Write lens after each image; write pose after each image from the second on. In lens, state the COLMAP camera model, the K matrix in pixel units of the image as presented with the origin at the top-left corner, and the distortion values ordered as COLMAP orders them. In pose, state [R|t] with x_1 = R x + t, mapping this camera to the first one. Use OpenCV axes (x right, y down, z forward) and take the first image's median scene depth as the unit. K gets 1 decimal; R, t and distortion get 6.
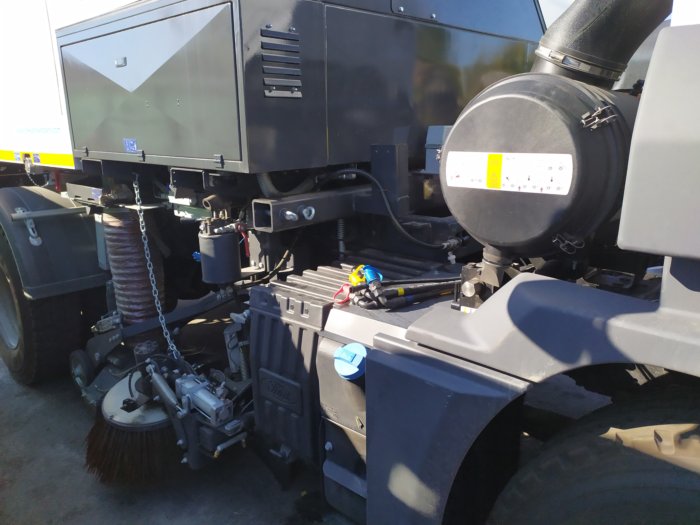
lens RADIAL K [[528.4, 0, 350.0], [0, 528.4, 262.5], [0, 0, 1]] dist [0.010195, -0.003078]
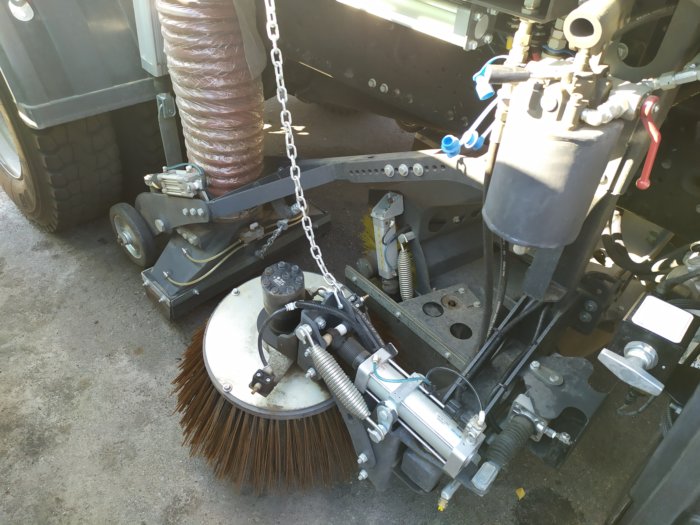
lens RADIAL K [[516.8, 0, 350.0], [0, 516.8, 262.5], [0, 0, 1]] dist [0.098246, -0.110607]
pose [[0.996907, 0.073505, 0.027824, -0.277676], [-0.078267, 0.896117, 0.436863, -0.075888], [0.007178, -0.437689, 0.899098, 0.442728]]
